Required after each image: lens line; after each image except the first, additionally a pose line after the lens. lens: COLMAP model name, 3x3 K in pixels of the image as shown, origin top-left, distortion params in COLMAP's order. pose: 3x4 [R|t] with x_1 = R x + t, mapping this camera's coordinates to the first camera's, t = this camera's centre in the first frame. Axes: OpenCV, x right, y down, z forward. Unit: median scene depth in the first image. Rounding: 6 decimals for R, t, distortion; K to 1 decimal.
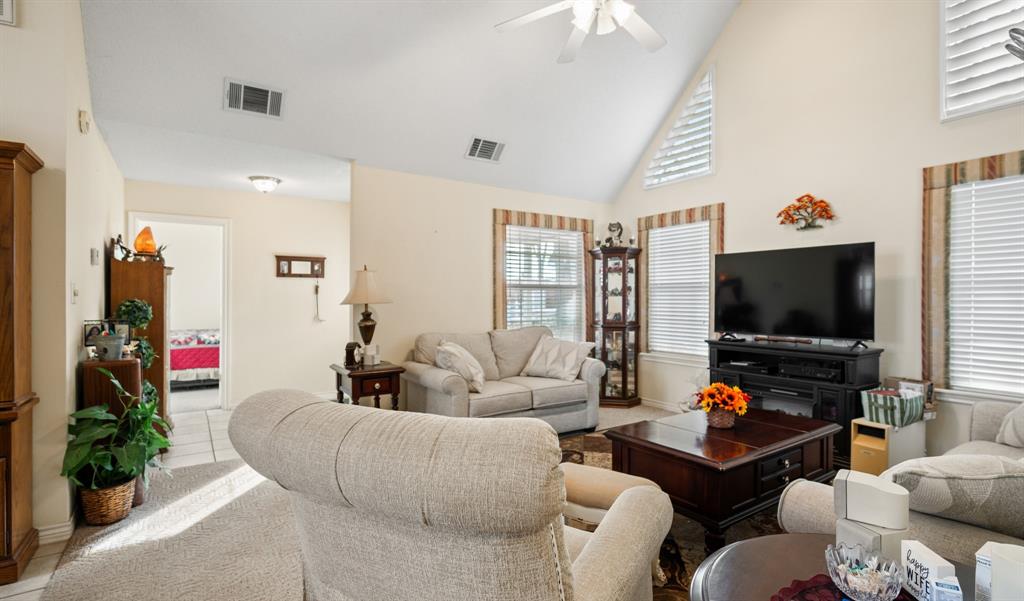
lens RADIAL K [[479.9, 0, 514.9], [0, 479.9, 302.4], [0, 0, 1]] dist [-0.002222, -0.000251]
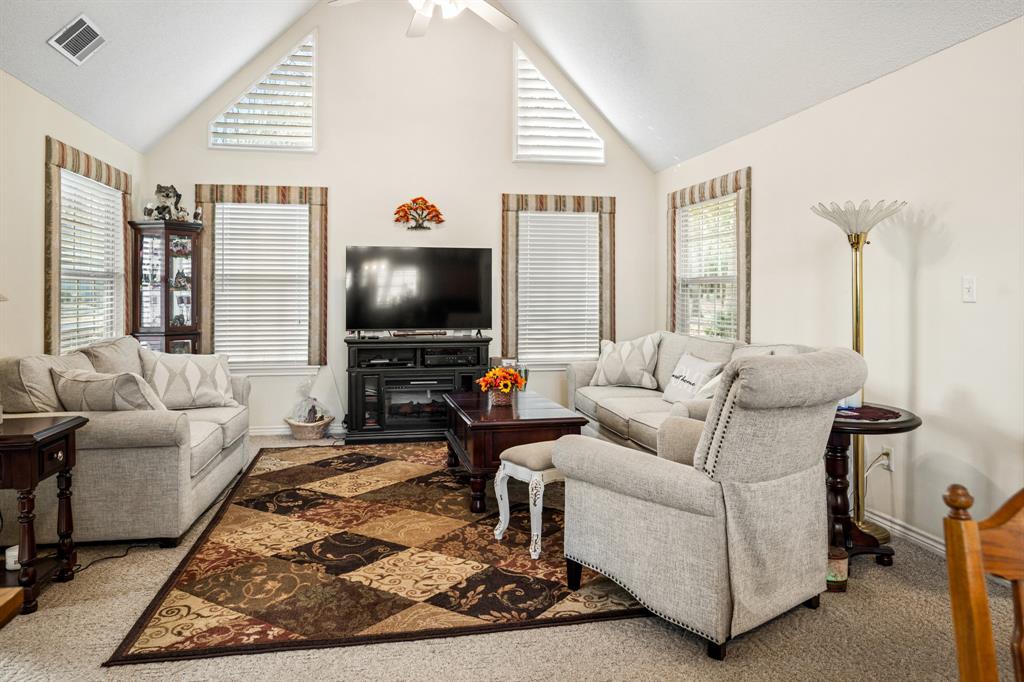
lens RADIAL K [[679.0, 0, 508.3], [0, 679.0, 298.1], [0, 0, 1]] dist [-0.002908, -0.003114]
pose [[0.403440, -0.001334, 0.915005, -0.675006], [0.006780, 0.999976, -0.001531, 0.003908], [-0.914981, 0.006821, 0.403439, 0.204005]]
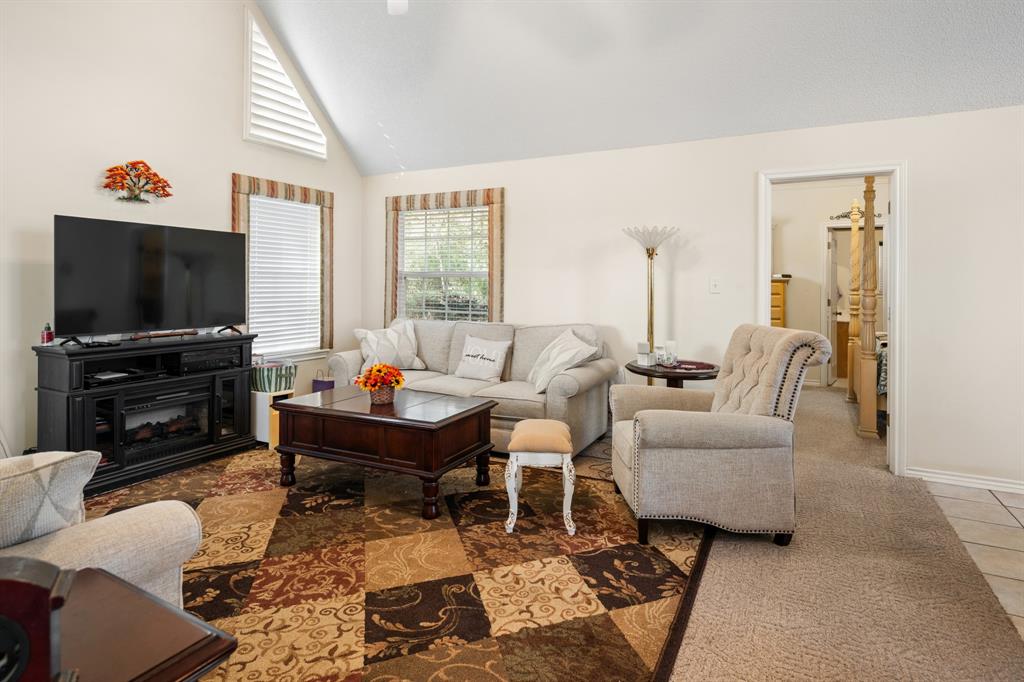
lens RADIAL K [[548.0, 0, 505.6], [0, 548.0, 284.9], [0, 0, 1]] dist [-0.002968, 0.000765]
pose [[-0.462086, -0.000975, 0.886835, -0.520071], [0.002373, 0.999994, 0.002336, -0.008113], [-0.886832, 0.003184, -0.462081, 0.847080]]
